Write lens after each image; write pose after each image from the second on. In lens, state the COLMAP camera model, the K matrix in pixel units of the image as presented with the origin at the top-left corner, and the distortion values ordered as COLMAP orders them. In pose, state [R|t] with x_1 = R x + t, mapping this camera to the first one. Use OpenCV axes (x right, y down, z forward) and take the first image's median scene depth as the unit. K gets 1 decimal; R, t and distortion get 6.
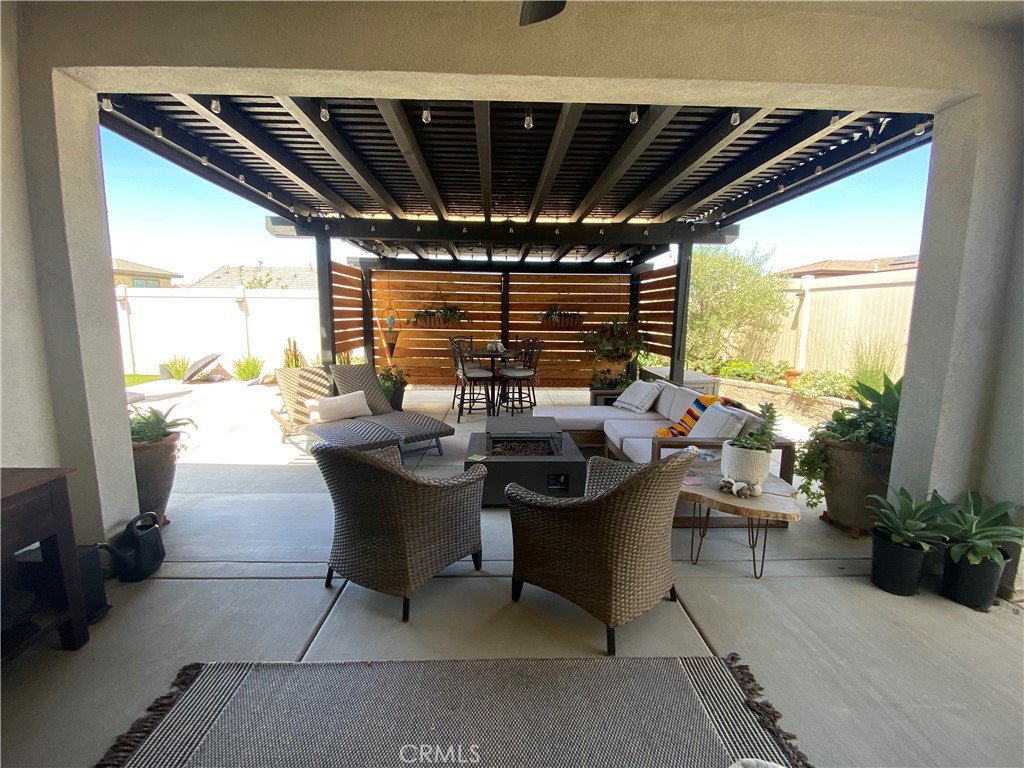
lens RADIAL K [[464.2, 0, 512.0], [0, 464.2, 384.0], [0, 0, 1]] dist [0.019329, -0.022407]
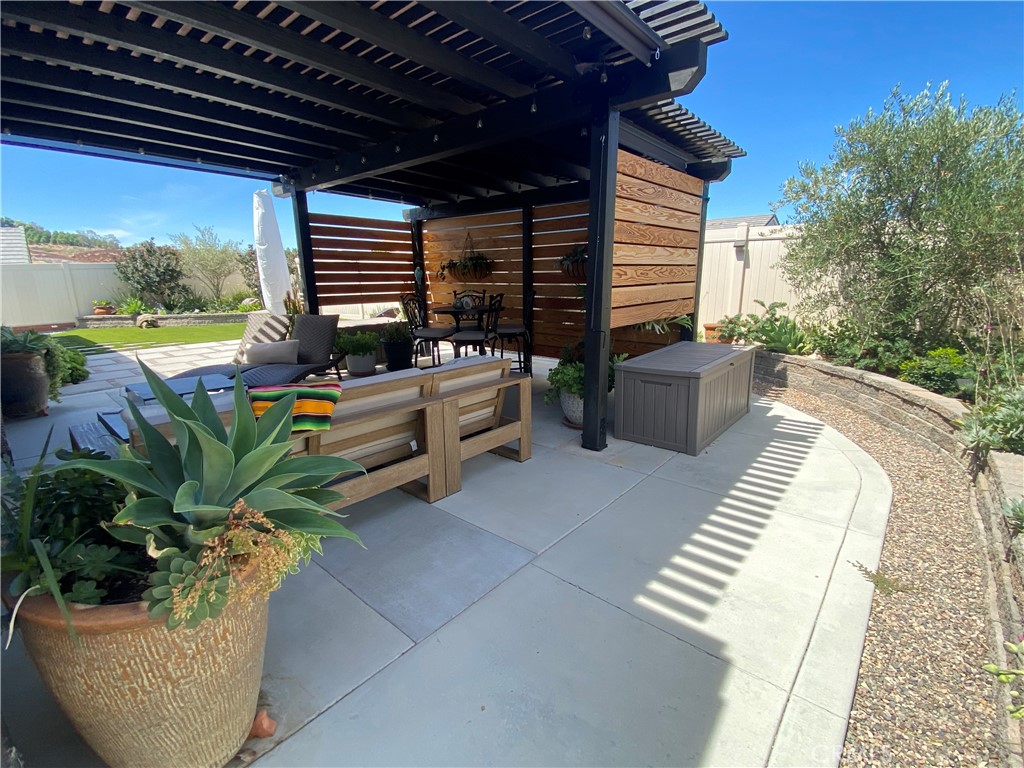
lens RADIAL K [[464.2, 0, 512.0], [0, 464.2, 384.0], [0, 0, 1]] dist [0.019329, -0.022407]
pose [[0.728943, 0.135133, -0.671104, 0.530058], [-0.082193, 0.990508, 0.110171, -0.029552], [0.679622, -0.025148, 0.733131, 0.397820]]
